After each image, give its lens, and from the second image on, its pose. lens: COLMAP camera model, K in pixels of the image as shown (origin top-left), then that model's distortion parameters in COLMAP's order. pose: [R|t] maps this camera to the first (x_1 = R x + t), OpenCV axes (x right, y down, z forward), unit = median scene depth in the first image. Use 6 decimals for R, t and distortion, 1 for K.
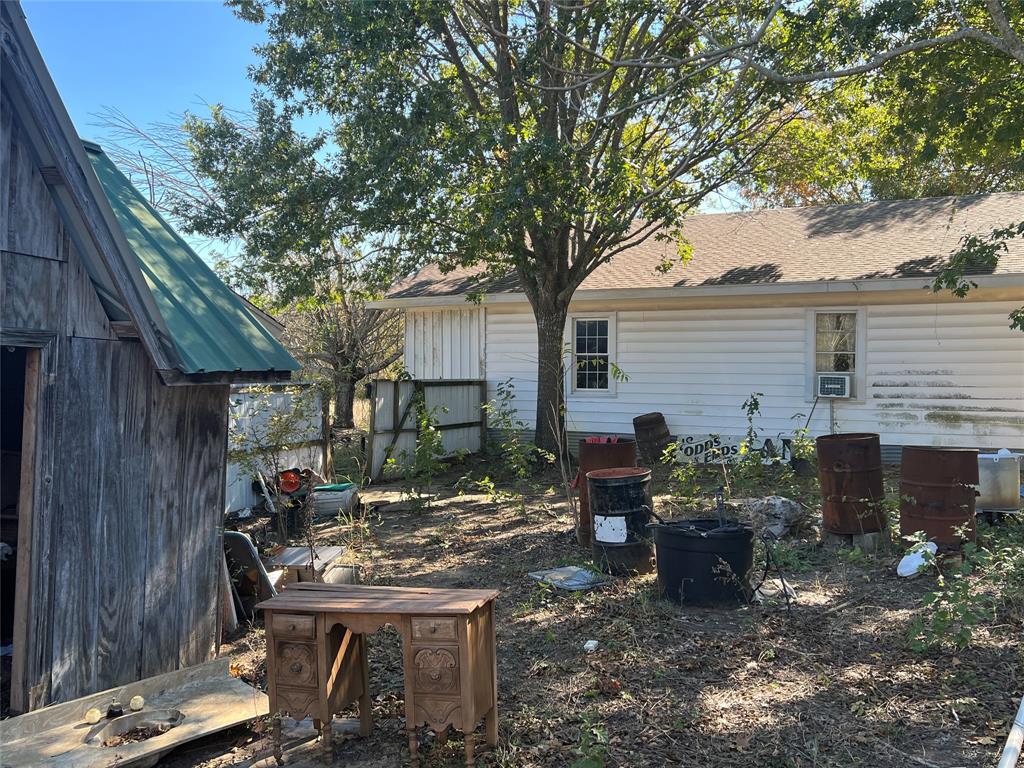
lens RADIAL K [[857.1, 0, 512.2], [0, 857.1, 379.2], [0, 0, 1]] dist [0.069743, -0.089515]
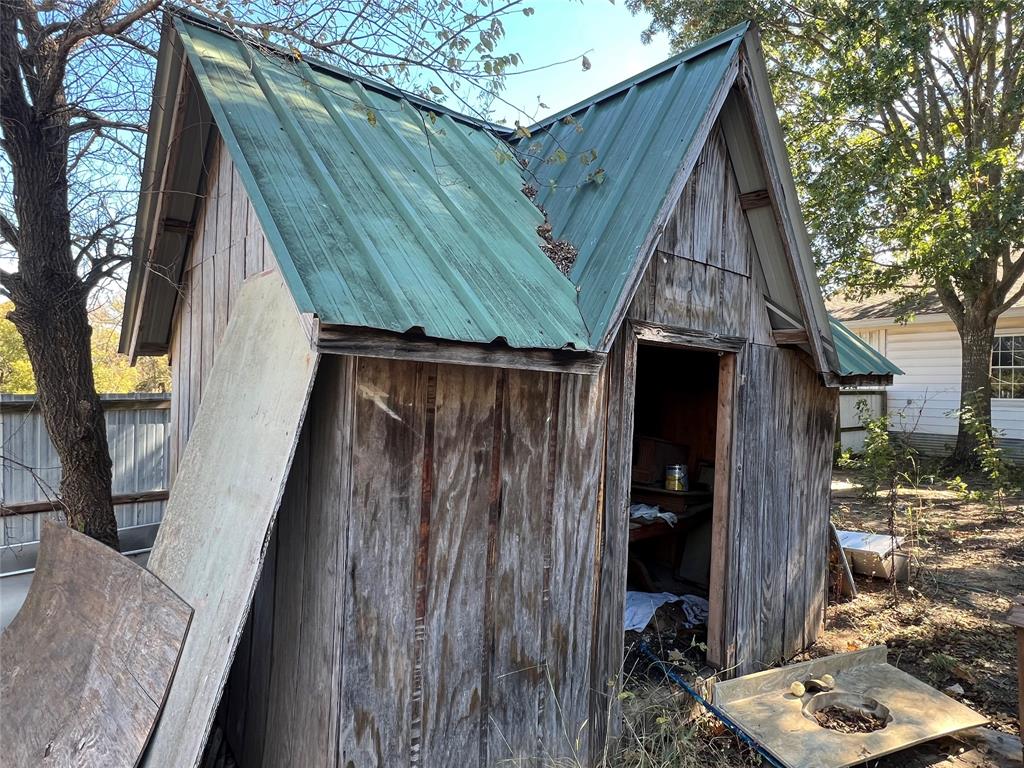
lens RADIAL K [[574.6, 0, 509.7], [0, 574.6, 389.1], [0, 0, 1]] dist [-0.001480, 0.000577]
pose [[0.872730, 0.003988, -0.488187, -0.359760], [-0.005174, 0.999986, -0.001081, 0.012138], [0.488176, 0.003469, 0.872738, 0.157471]]
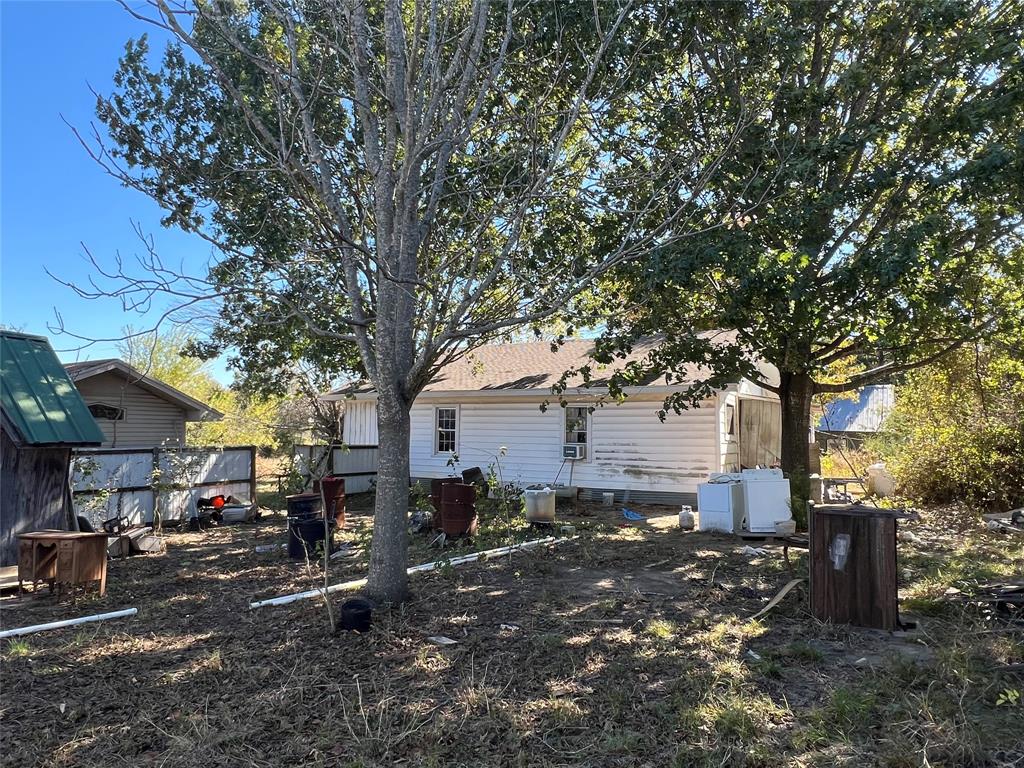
lens RADIAL K [[630.8, 0, 512.0], [0, 630.8, 384.0], [0, 0, 1]] dist [0.003348, -0.003513]
pose [[0.996777, 0.005456, -0.080031, 1.024382], [-0.012839, 0.995673, -0.092035, -0.024996], [0.079182, 0.092766, 0.992534, -0.604510]]
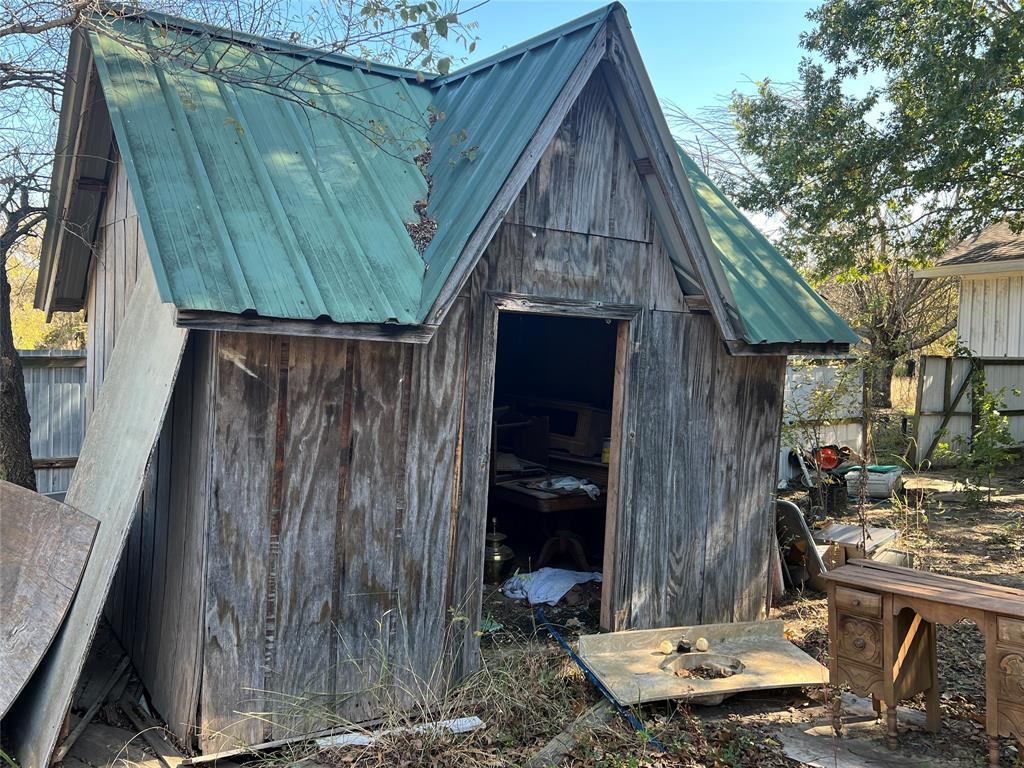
lens RADIAL K [[857.1, 0, 512.2], [0, 857.1, 379.2], [0, 0, 1]] dist [0.069743, -0.089515]
pose [[0.828813, 0.037176, -0.558289, -0.028784], [-0.020379, 0.999134, 0.036277, 0.003636], [0.559154, -0.018689, 0.828853, -0.025524]]
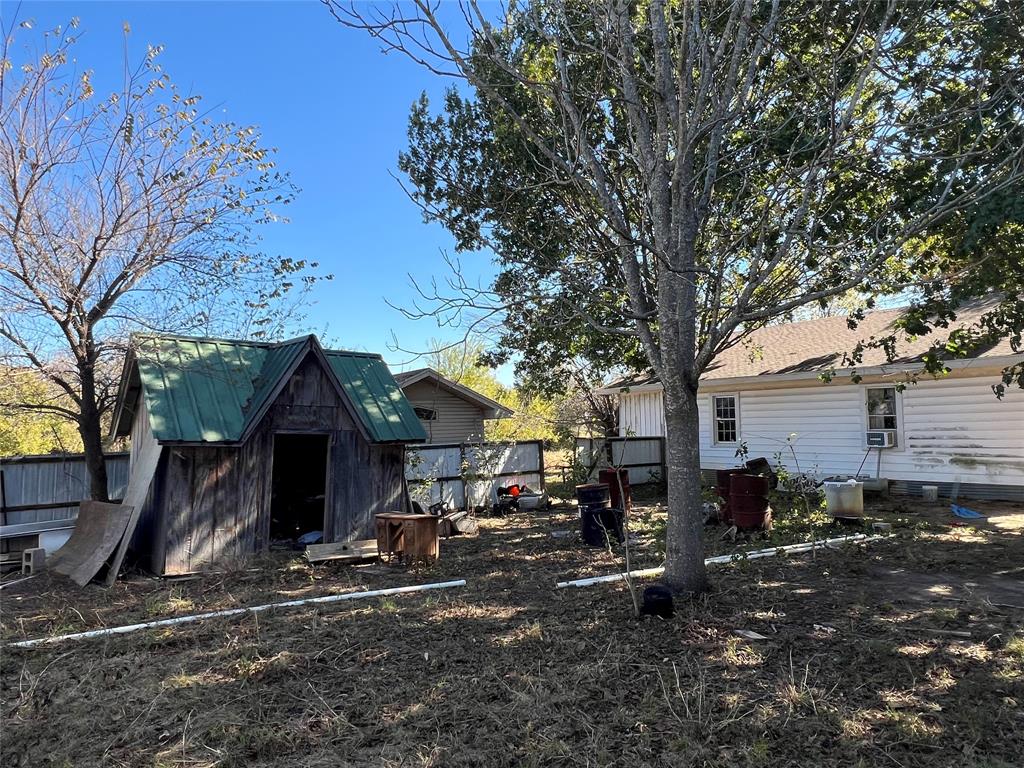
lens RADIAL K [[630.6, 0, 512.0], [0, 630.6, 384.0], [0, 0, 1]] dist [-0.003741, 0.000291]
pose [[0.875883, -0.049226, -0.480007, 1.002607], [0.012648, 0.996783, -0.079144, -0.023616], [0.482358, 0.063250, 0.873687, -0.628422]]
